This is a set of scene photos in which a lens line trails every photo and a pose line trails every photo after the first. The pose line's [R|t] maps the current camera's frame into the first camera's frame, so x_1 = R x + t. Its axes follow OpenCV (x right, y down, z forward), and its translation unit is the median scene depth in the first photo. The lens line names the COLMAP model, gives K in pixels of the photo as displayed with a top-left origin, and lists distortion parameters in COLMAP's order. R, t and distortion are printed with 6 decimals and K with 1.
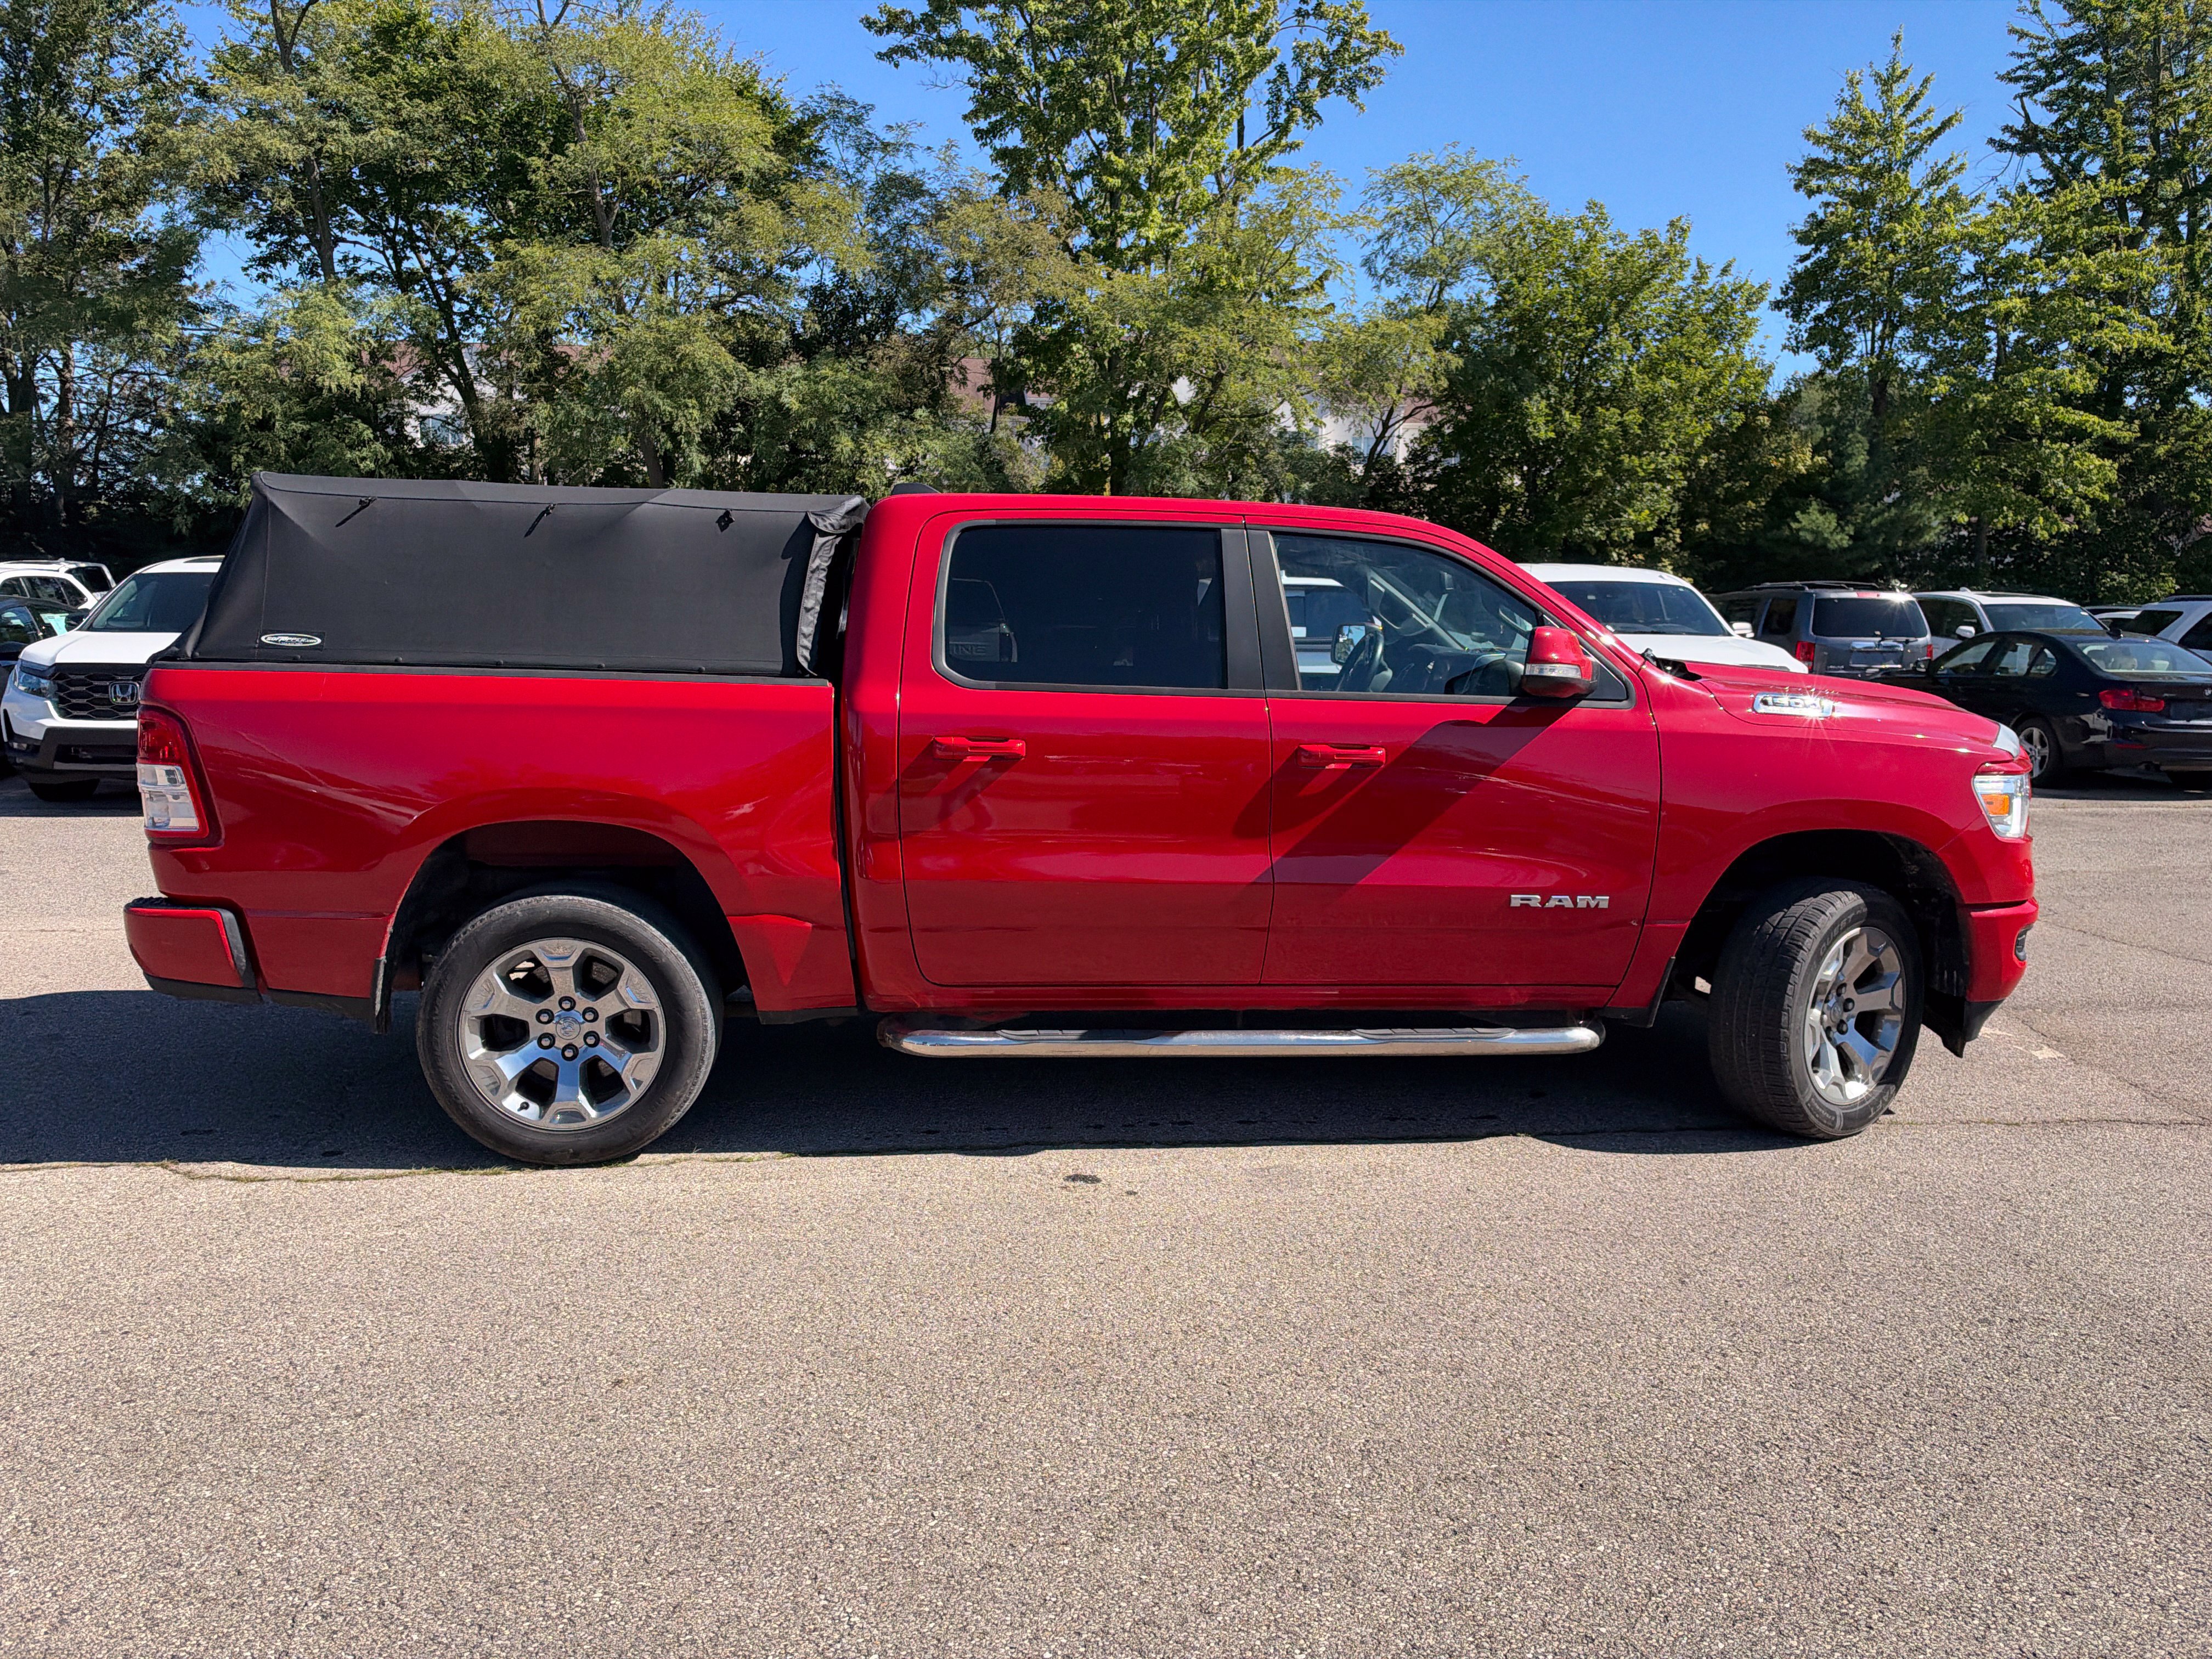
lens RADIAL K [[1598.1, 0, 1148.4], [0, 1598.1, 808.0], [0, 0, 1]] dist [-0.003267, -0.012667]
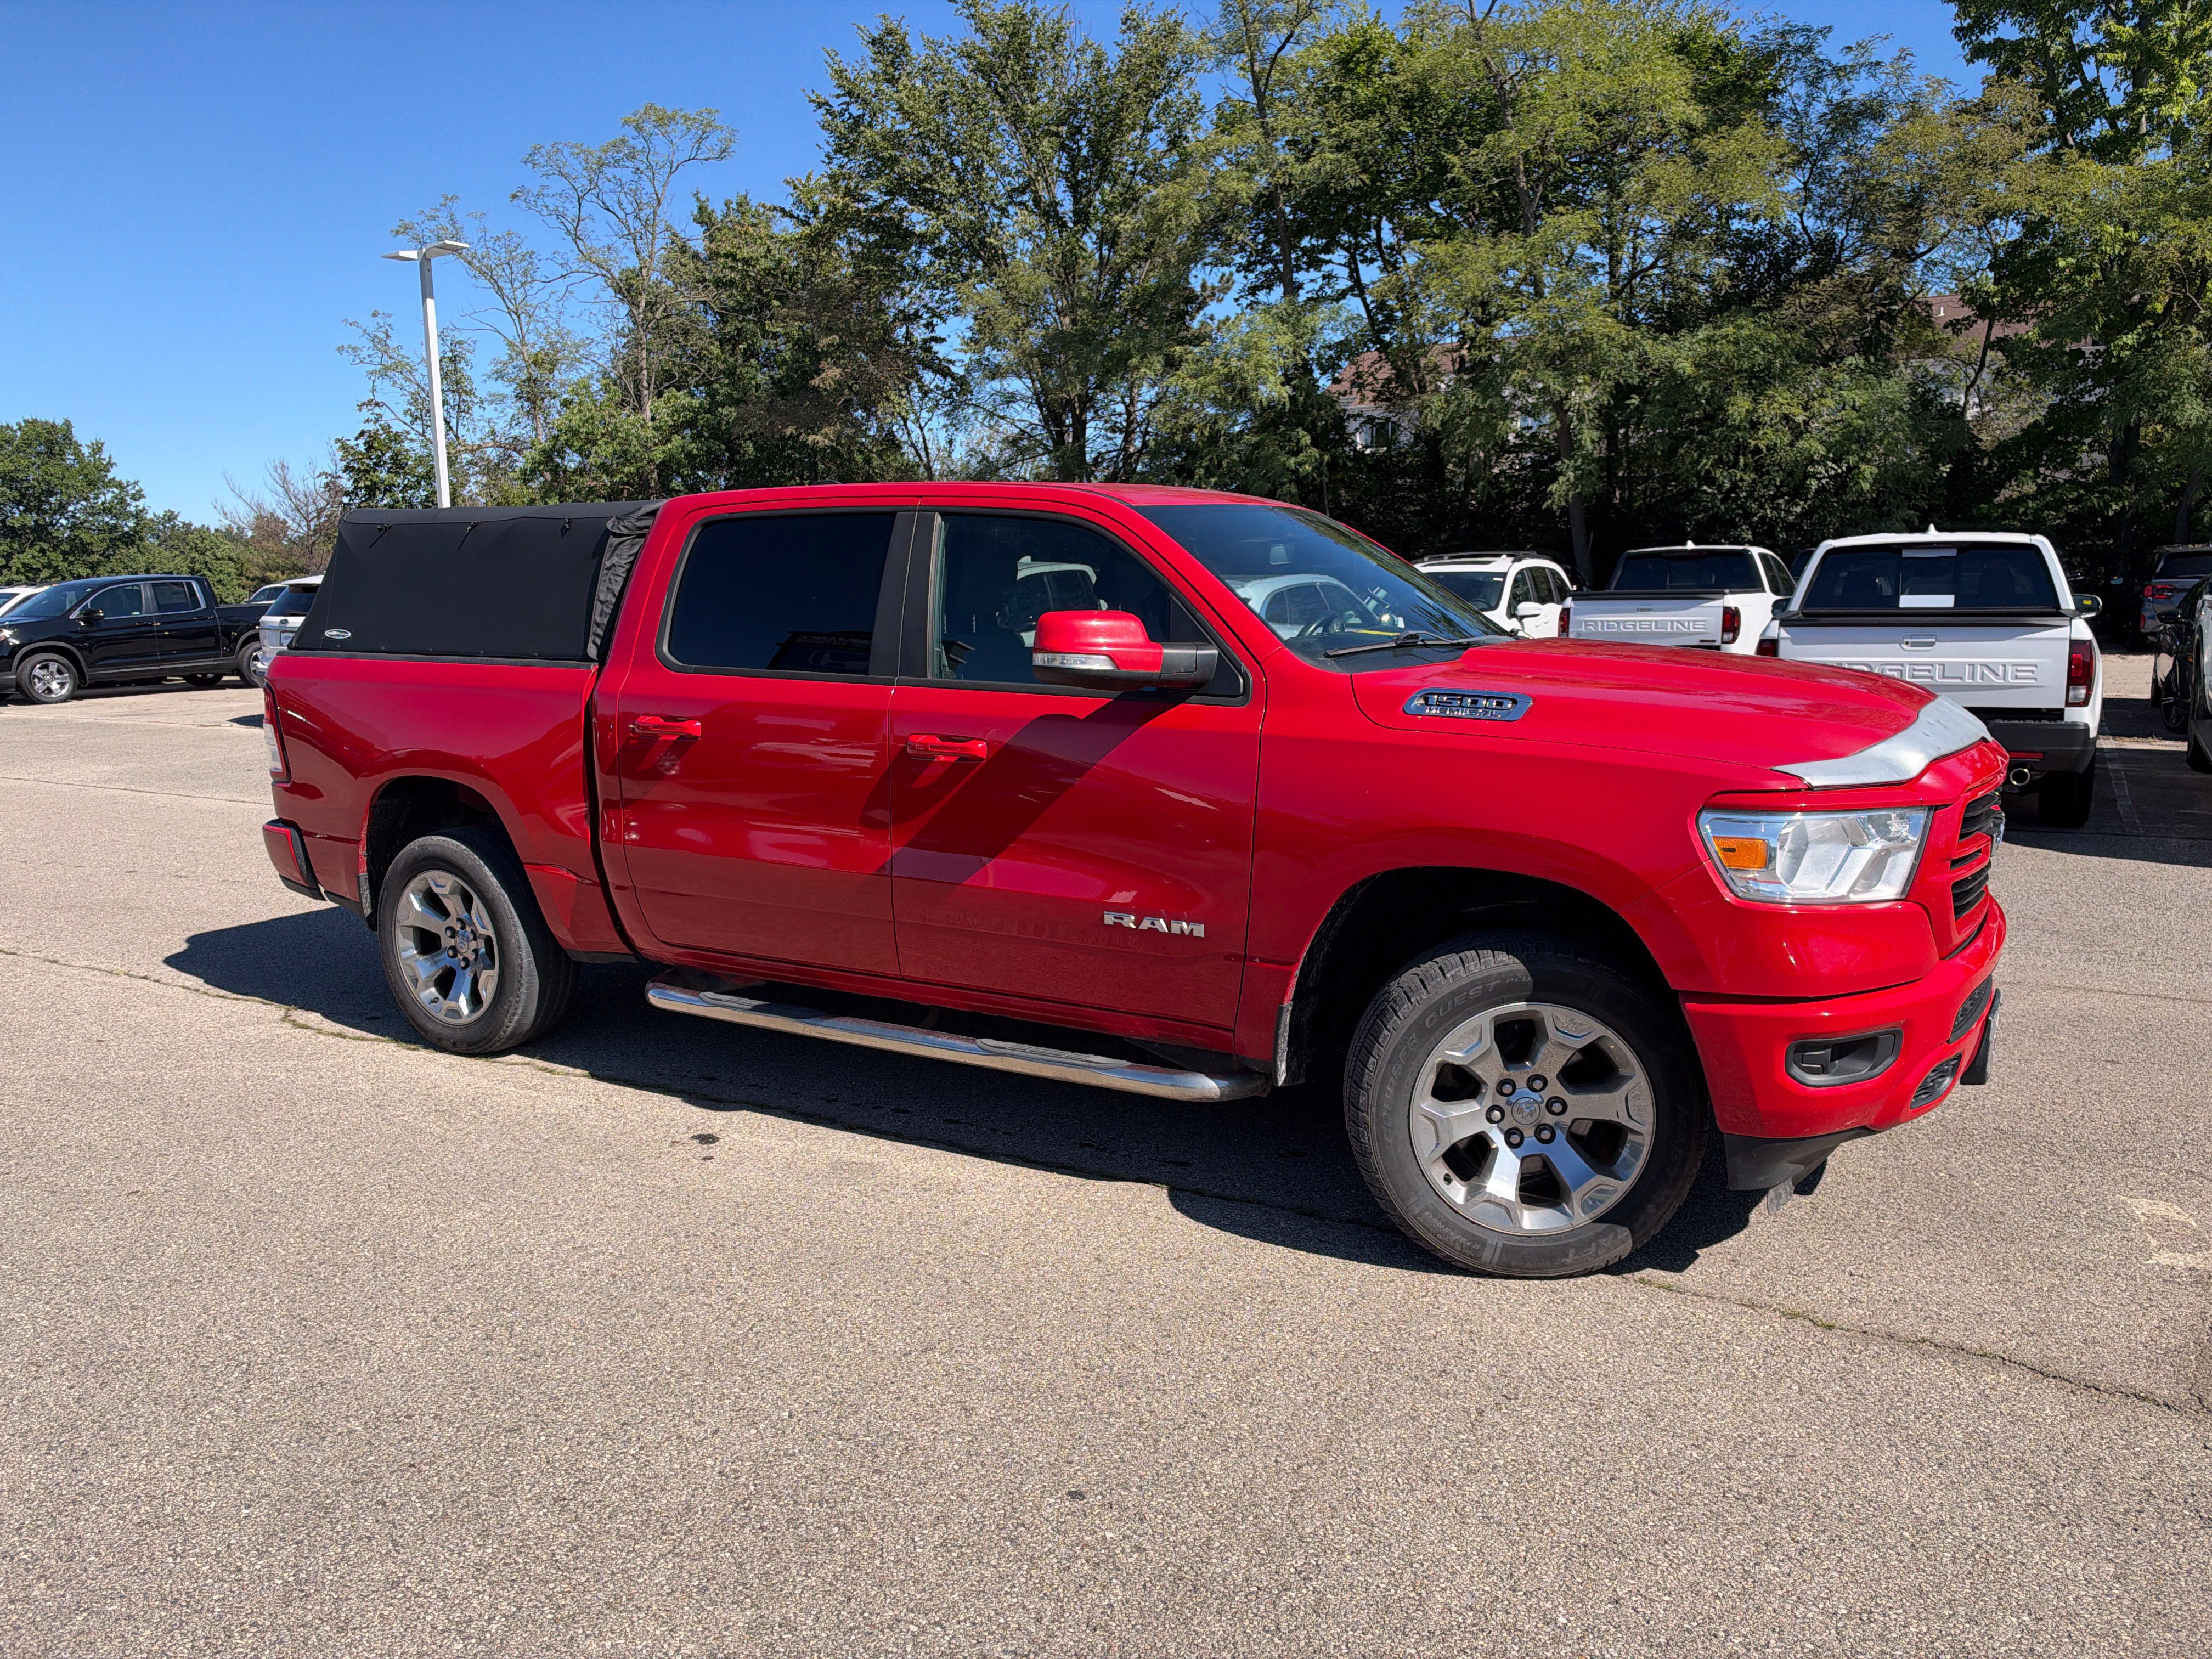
lens RADIAL K [[1600.8, 0, 1148.1], [0, 1600.8, 837.1], [0, 0, 1]] dist [0.007214, -0.026265]
pose [[0.796625, 0.068344, -0.600597, 0.109473], [-0.050193, 0.997635, 0.046949, -0.004238], [0.602386, -0.007255, 0.798172, 0.043075]]
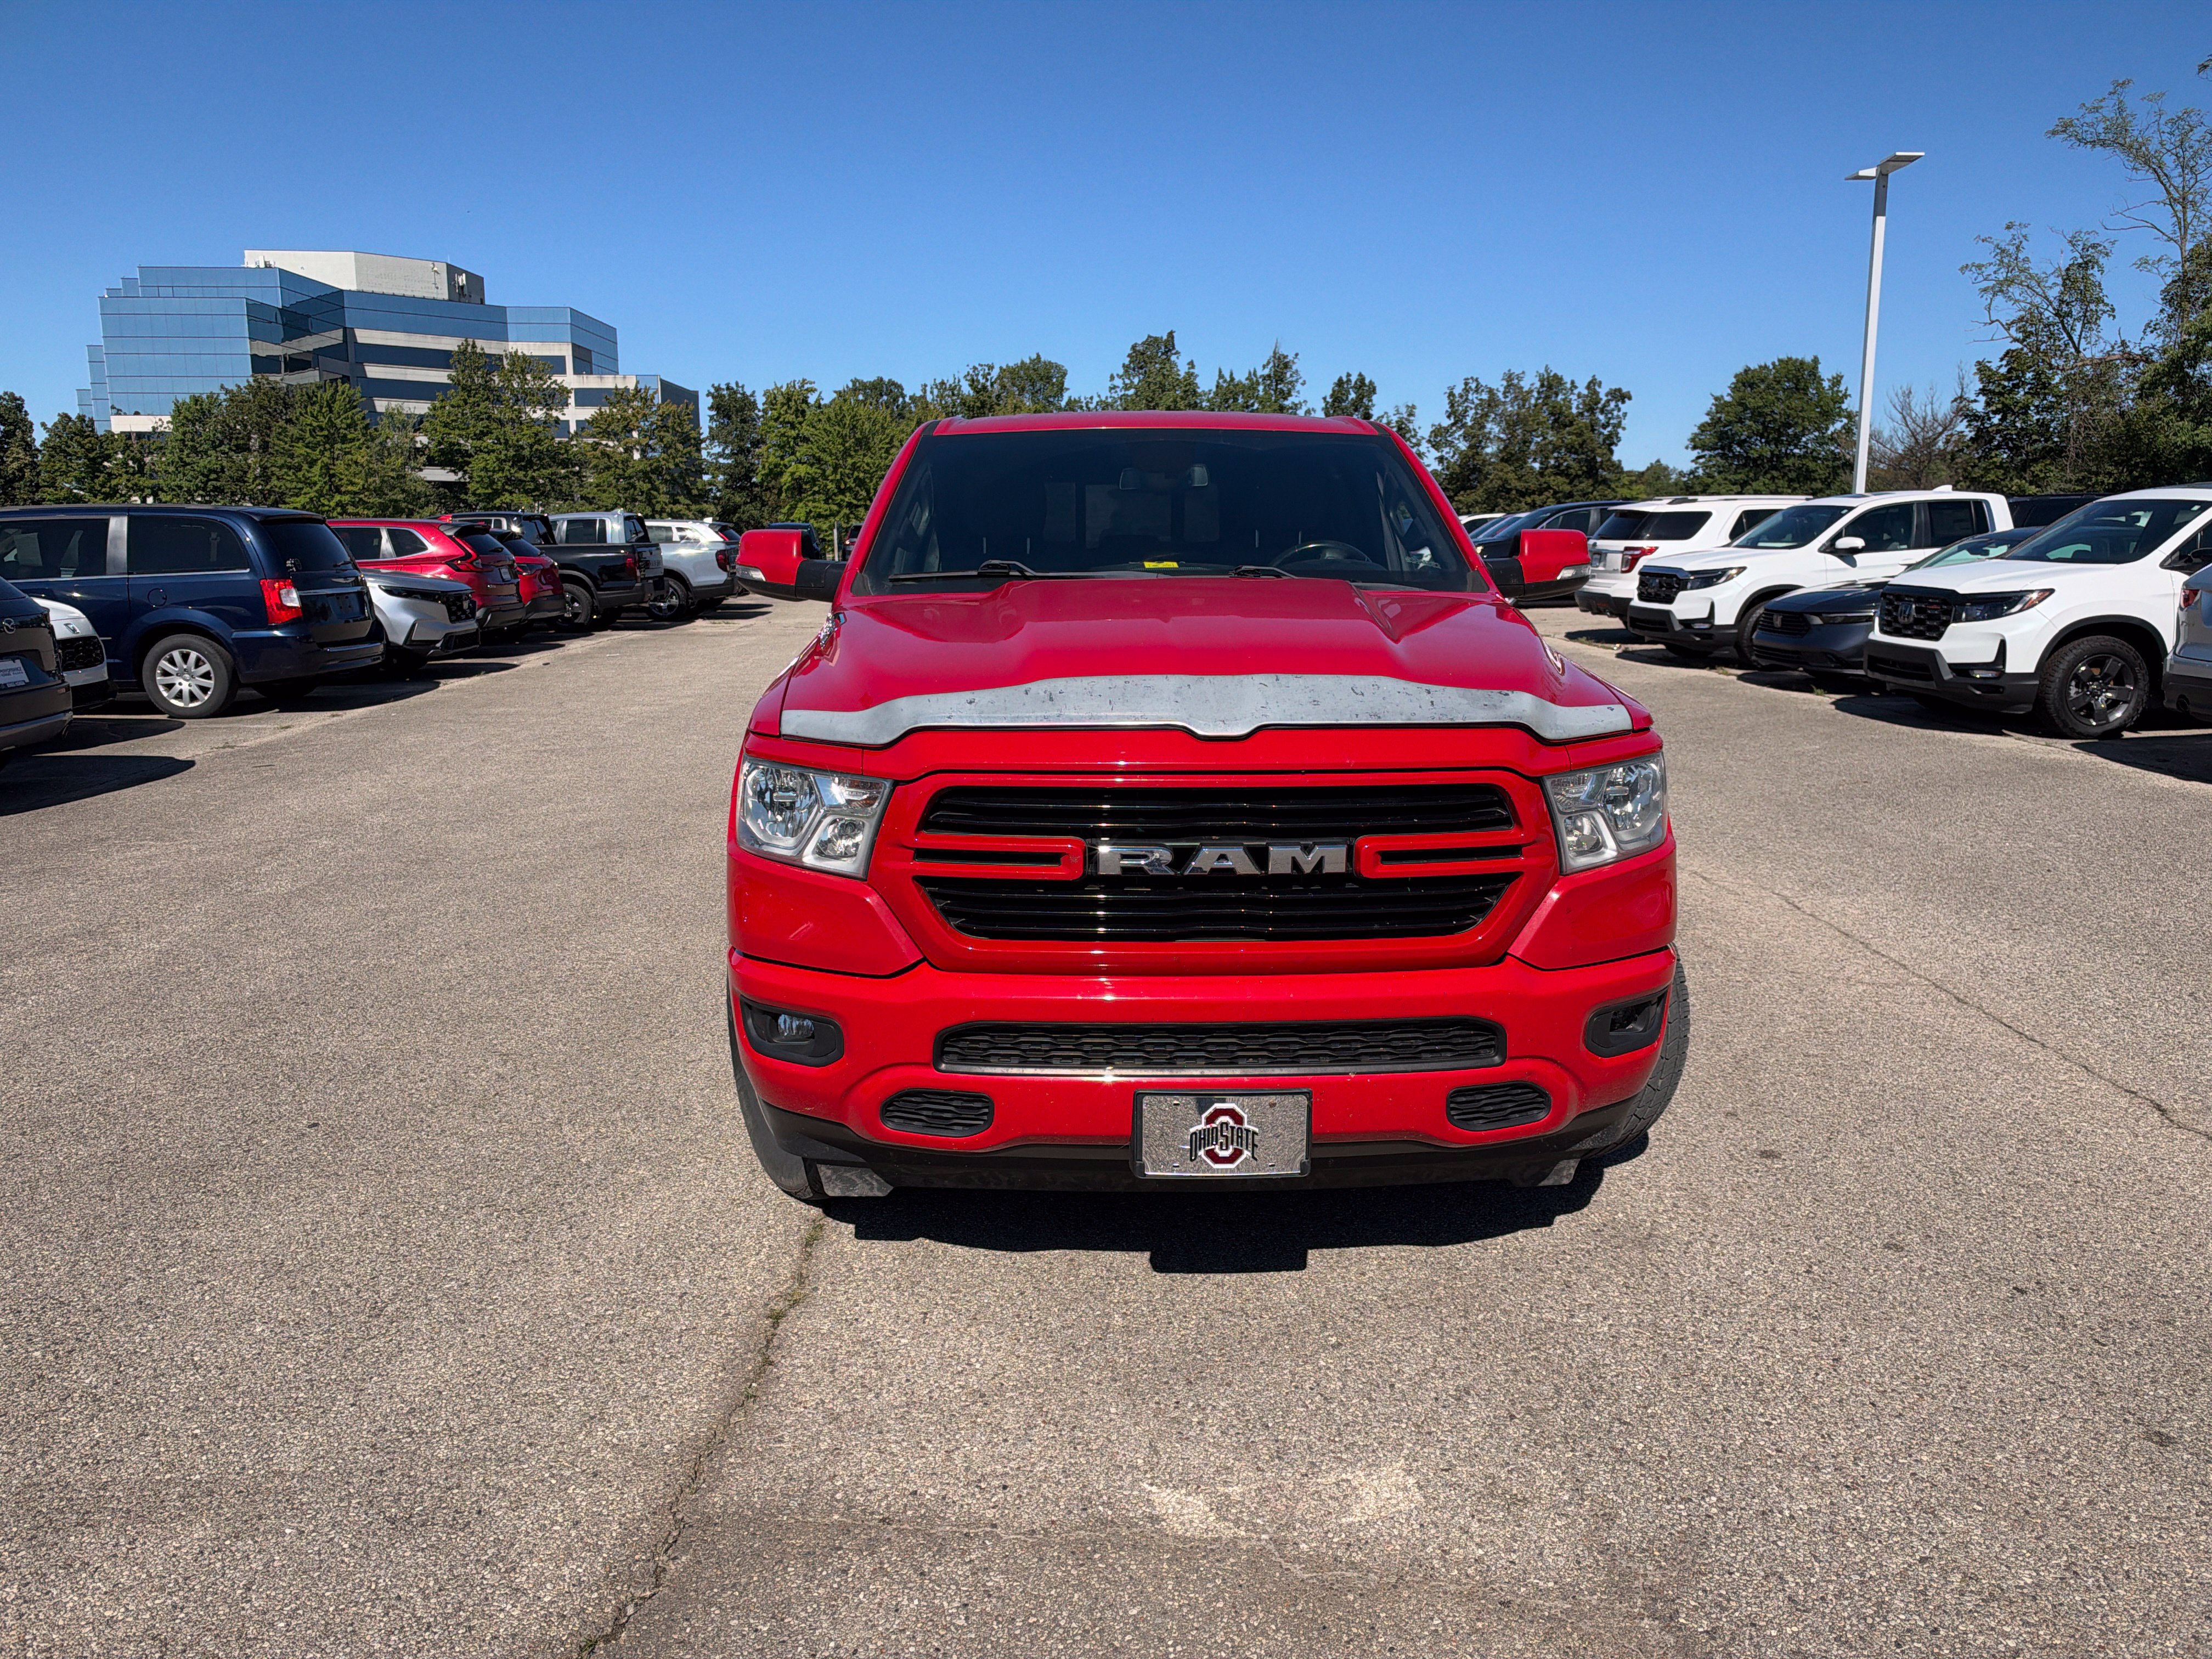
lens RADIAL K [[1626.9, 0, 1136.4], [0, 1626.9, 841.1], [0, 0, 1]] dist [0.032400, -0.062853]
pose [[-0.081559, 0.173366, -0.981475, 0.175203], [-0.122928, 0.975486, 0.182523, -0.018562], [0.989059, 0.135537, -0.058248, 0.177492]]
